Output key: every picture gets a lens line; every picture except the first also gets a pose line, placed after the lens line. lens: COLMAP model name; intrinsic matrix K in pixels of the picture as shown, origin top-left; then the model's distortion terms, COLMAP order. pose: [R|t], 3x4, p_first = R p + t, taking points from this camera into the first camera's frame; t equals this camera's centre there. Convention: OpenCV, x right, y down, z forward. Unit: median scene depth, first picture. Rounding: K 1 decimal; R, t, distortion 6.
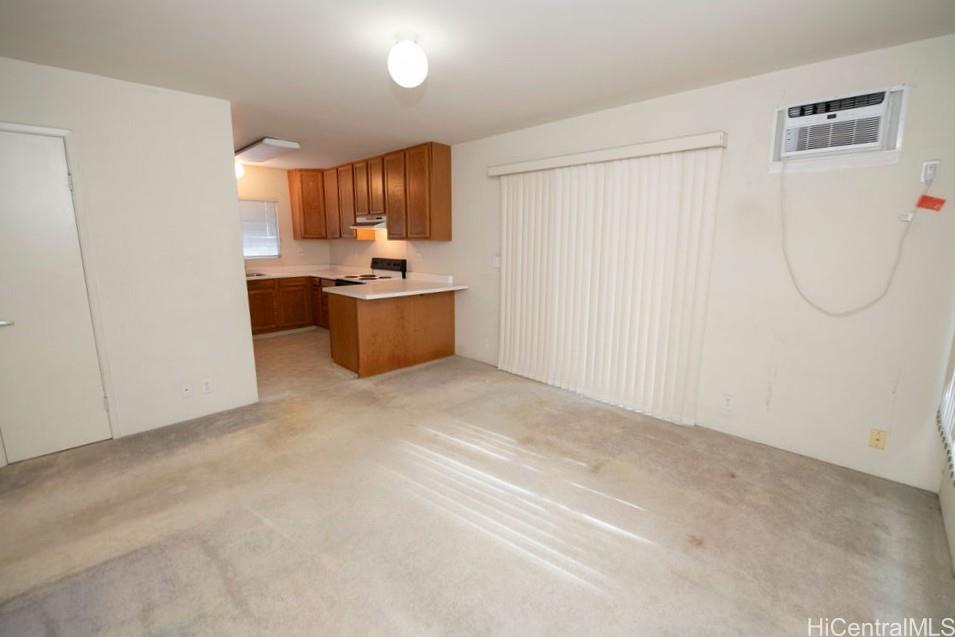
lens RADIAL K [[409.1, 0, 490.9], [0, 409.1, 309.6], [0, 0, 1]] dist [-0.010577, -0.000216]
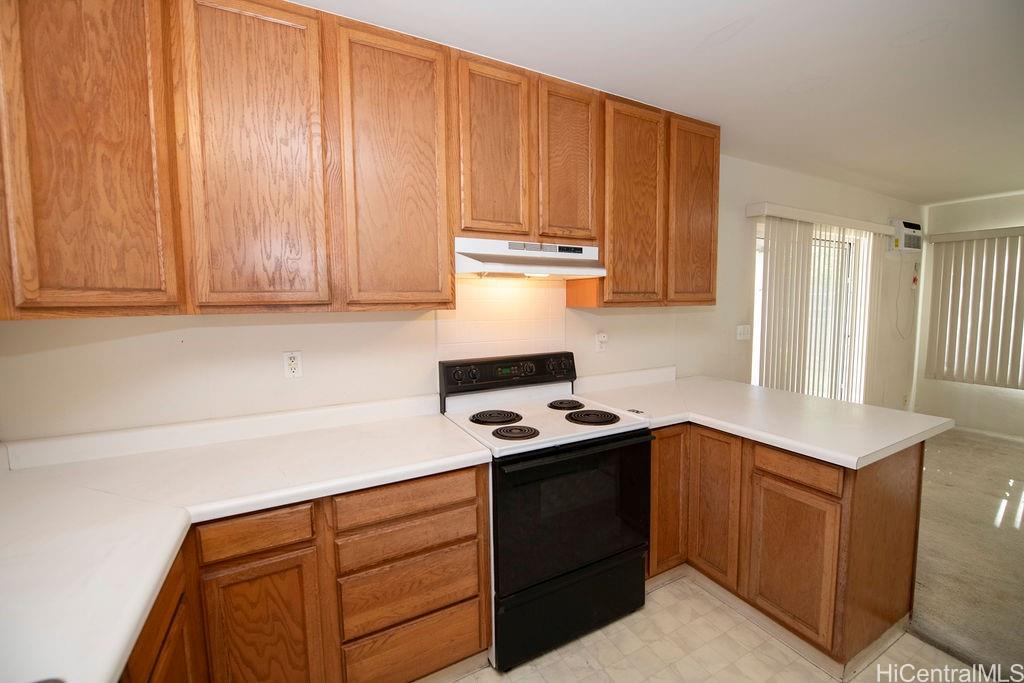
lens RADIAL K [[438.7, 0, 526.3], [0, 438.7, 332.0], [0, 0, 1]] dist [-0.010577, -0.000216]
pose [[0.281983, -0.079919, 0.956085, -0.768349], [0.172228, 0.984553, 0.031502, -0.193296], [-0.943834, 0.155782, 0.291392, 1.067624]]
